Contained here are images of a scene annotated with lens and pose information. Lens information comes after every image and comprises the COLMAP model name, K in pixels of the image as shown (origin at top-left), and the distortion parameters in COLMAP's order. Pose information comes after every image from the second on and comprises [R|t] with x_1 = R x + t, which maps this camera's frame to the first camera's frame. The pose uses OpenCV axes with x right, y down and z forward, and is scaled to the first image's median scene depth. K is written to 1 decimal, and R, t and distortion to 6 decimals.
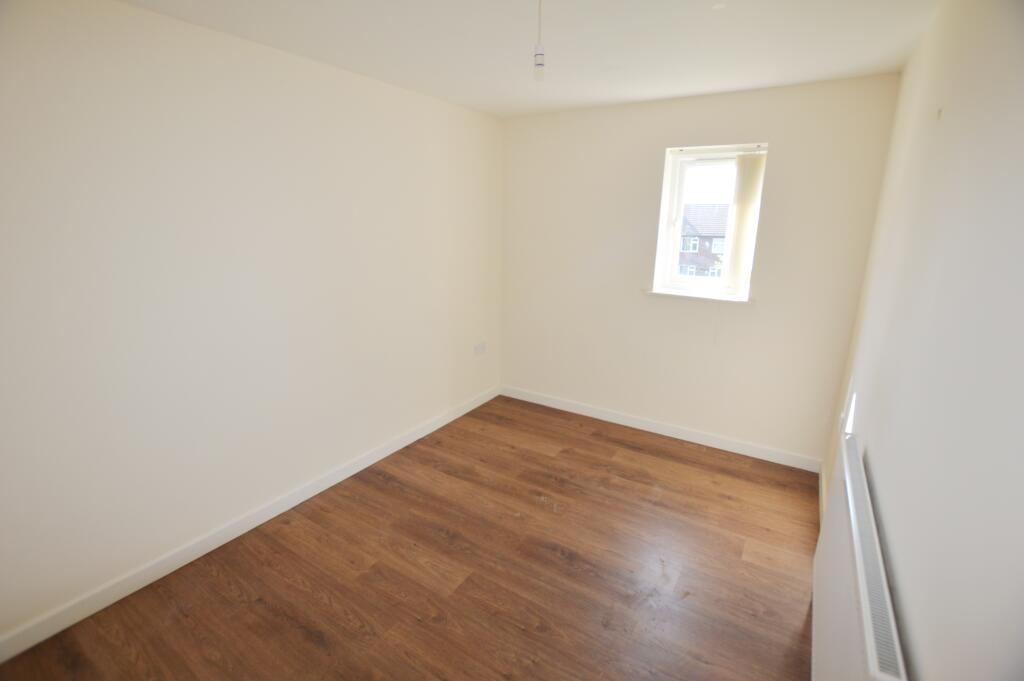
lens RADIAL K [[458.3, 0, 502.0], [0, 458.3, 344.1], [0, 0, 1]] dist [-0.021666, -0.000100]
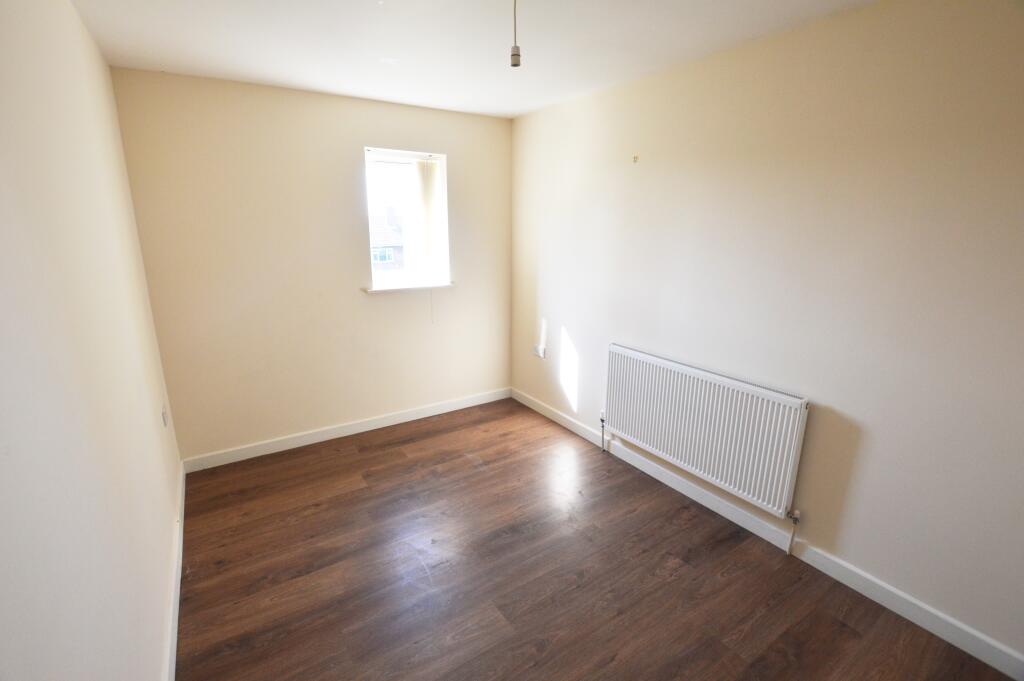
lens RADIAL K [[458.3, 0, 512.0], [0, 458.3, 345.5], [0, 0, 1]] dist [-0.021666, -0.000100]
pose [[0.396188, -0.240202, 0.886193, -0.537749], [0.240007, 0.958709, 0.152559, -0.088100], [-0.886246, 0.152250, 0.437479, 0.357928]]
